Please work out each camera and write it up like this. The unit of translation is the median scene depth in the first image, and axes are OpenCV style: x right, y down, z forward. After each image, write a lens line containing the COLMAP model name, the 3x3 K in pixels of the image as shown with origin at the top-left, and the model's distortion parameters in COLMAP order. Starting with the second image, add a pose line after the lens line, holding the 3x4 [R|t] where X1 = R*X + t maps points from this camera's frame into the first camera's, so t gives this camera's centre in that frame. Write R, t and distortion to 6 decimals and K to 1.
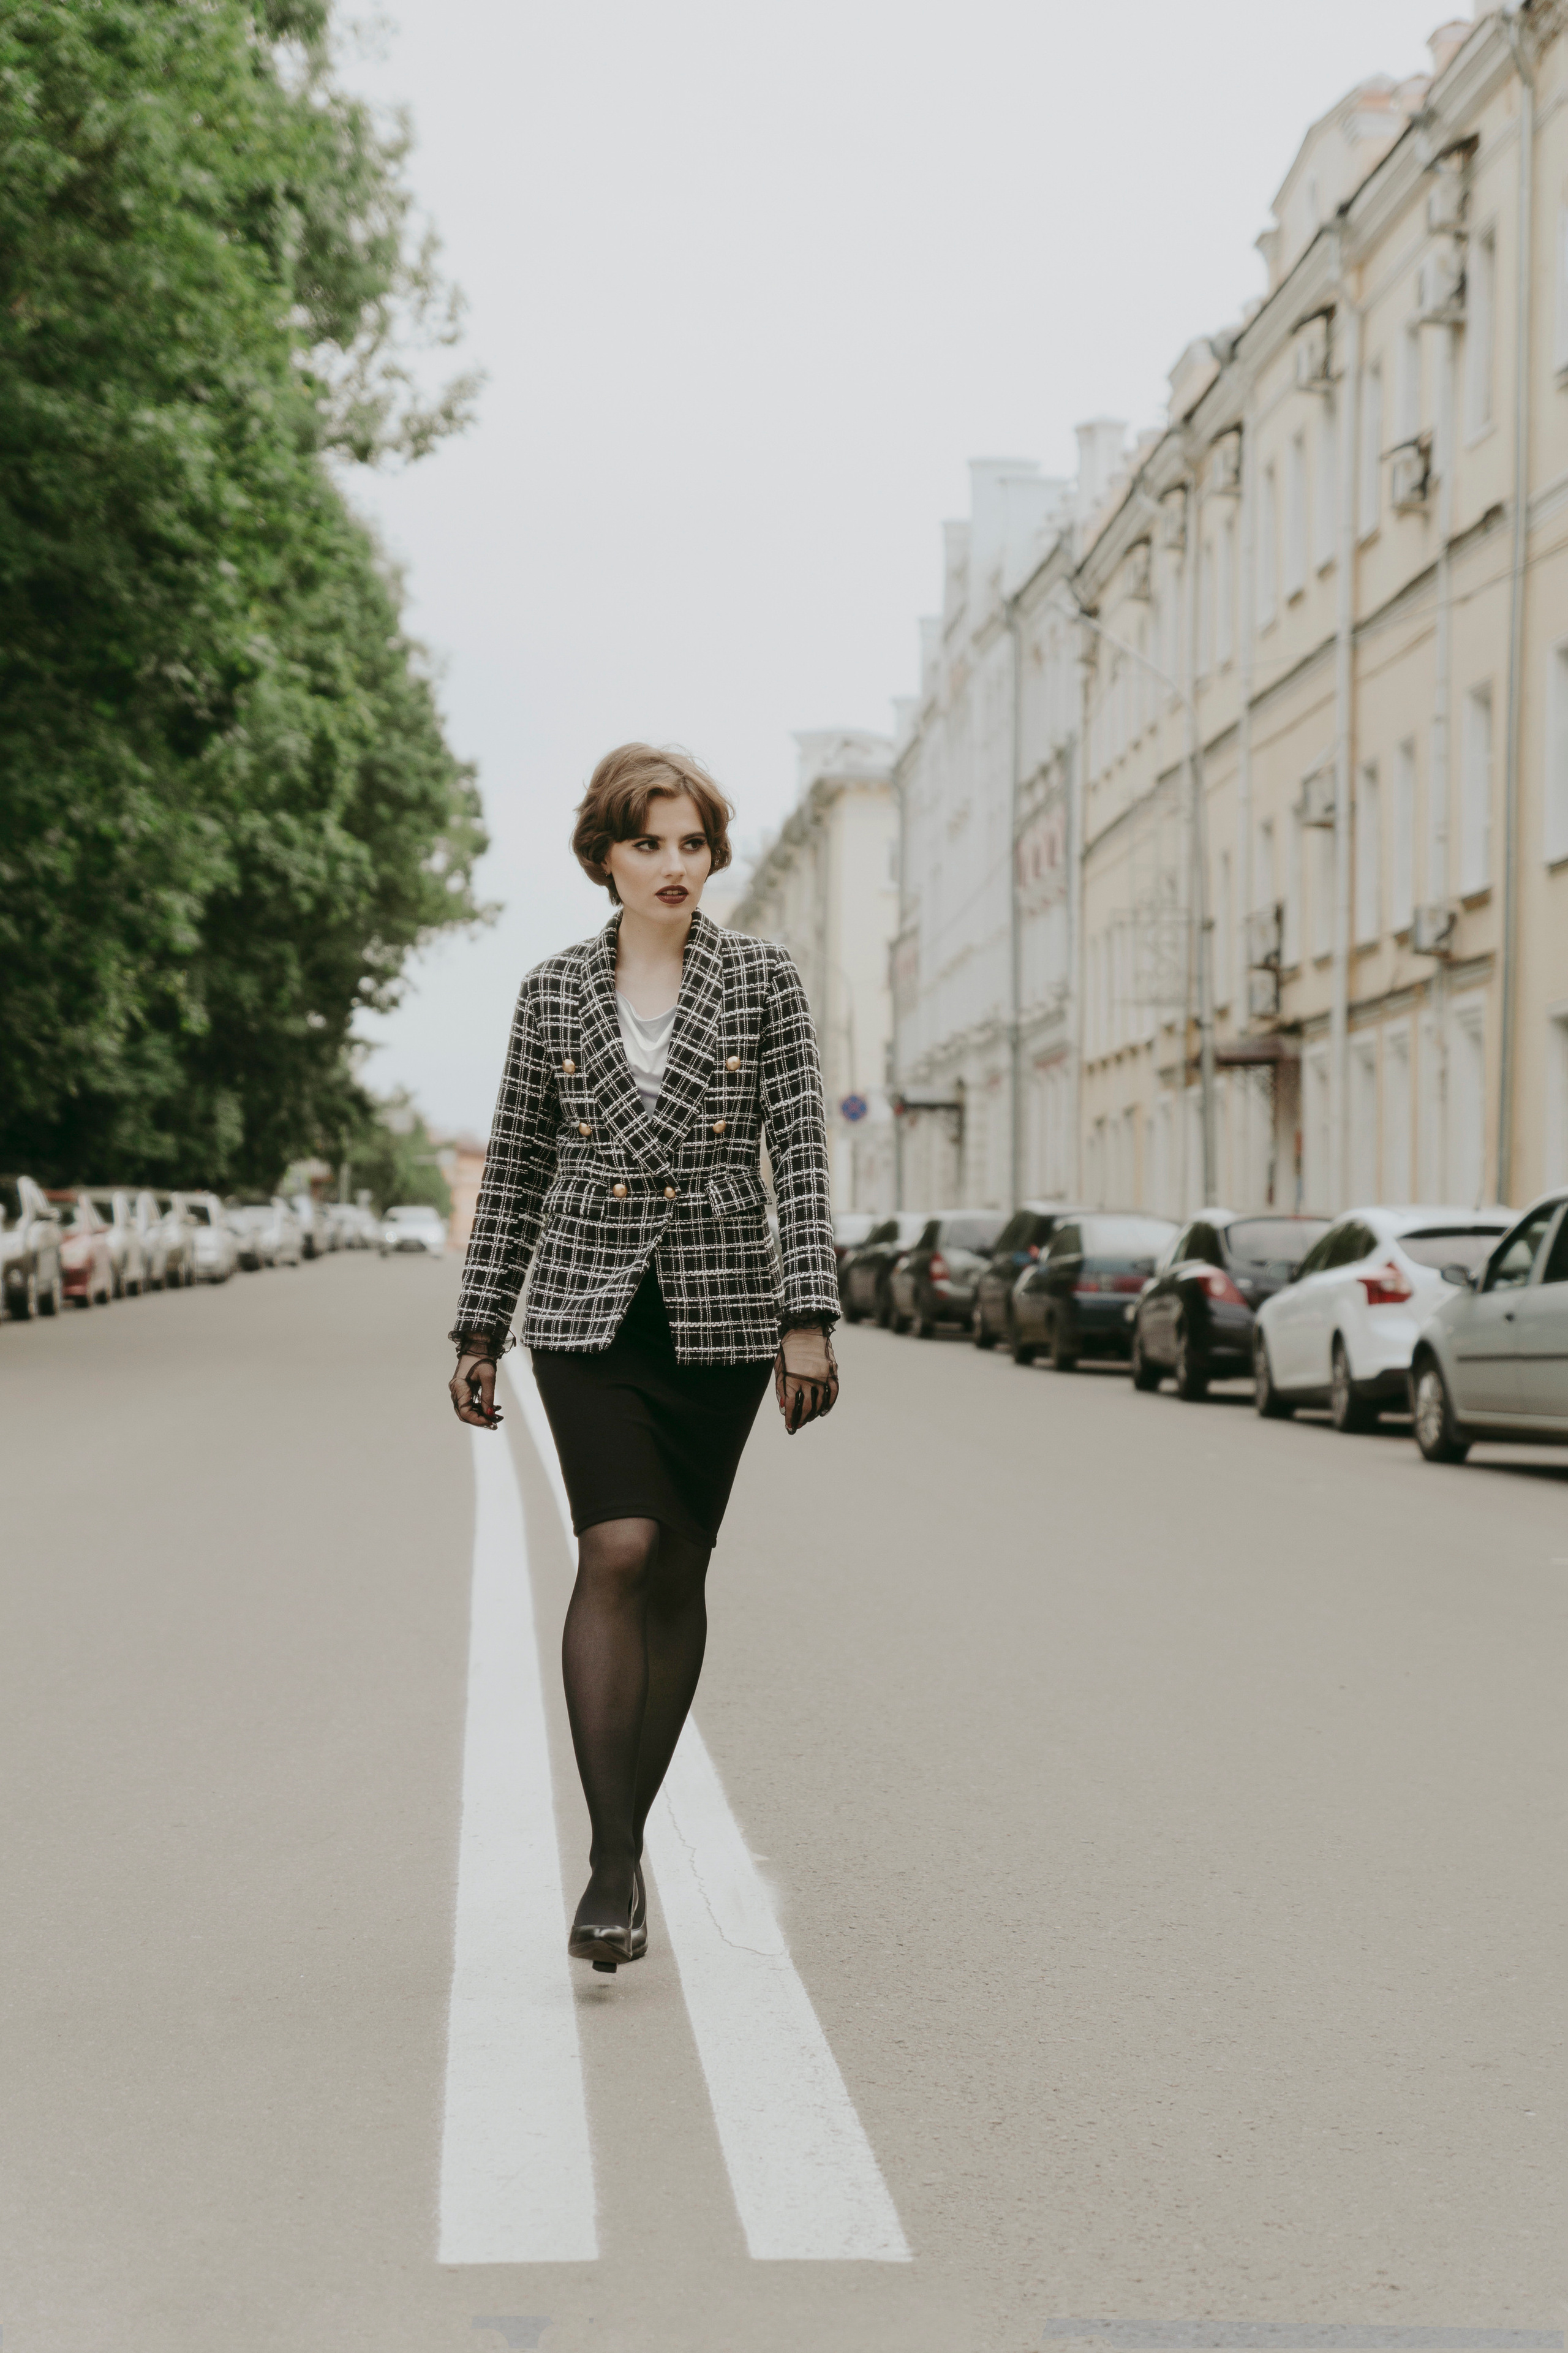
lens RADIAL K [[4938.8, 0, 846.9], [0, 4938.8, 1051.6], [0, 0, 1]] dist [0.390281, 0.434497]
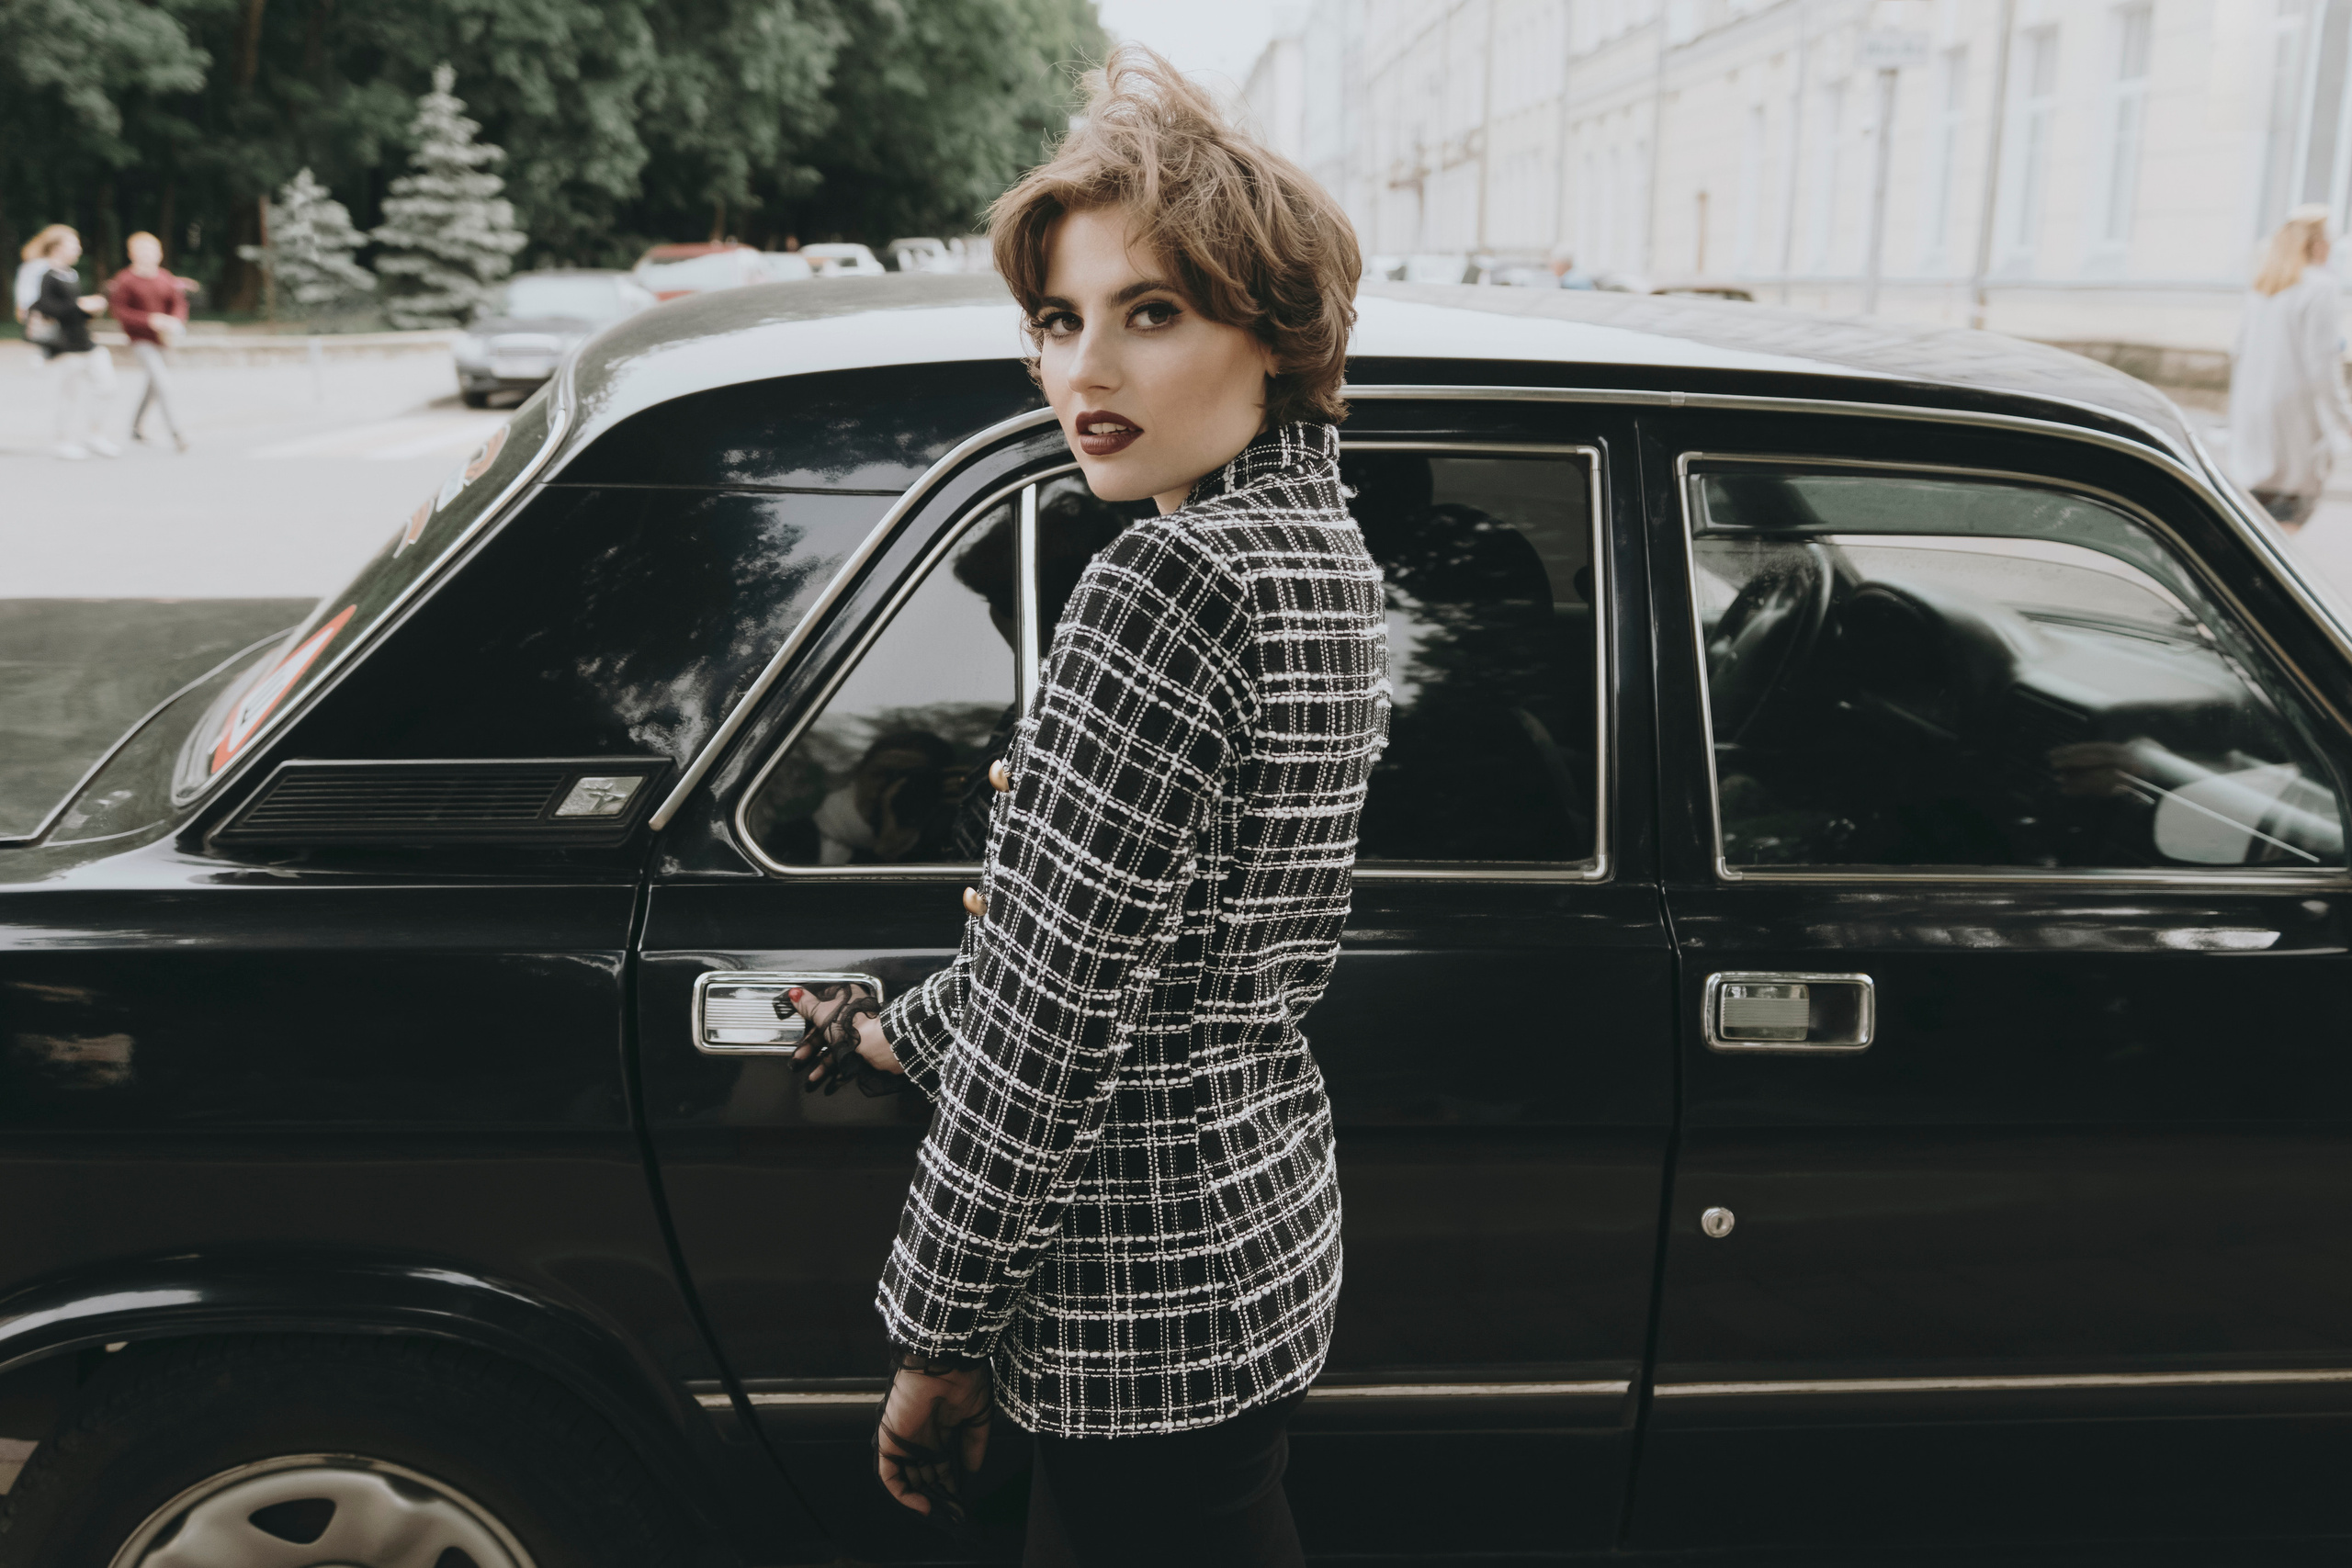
lens RADIAL K [[2271.3, 0, 1176.0], [0, 2271.3, 784.0], [0, 0, 1]] dist [0.002192, 0.106933]
pose [[0.998313, -0.001605, -0.058041, 0.026145], [0.017344, 0.962223, 0.271709, -0.020734], [0.055412, -0.272257, 0.960628, -0.241445]]
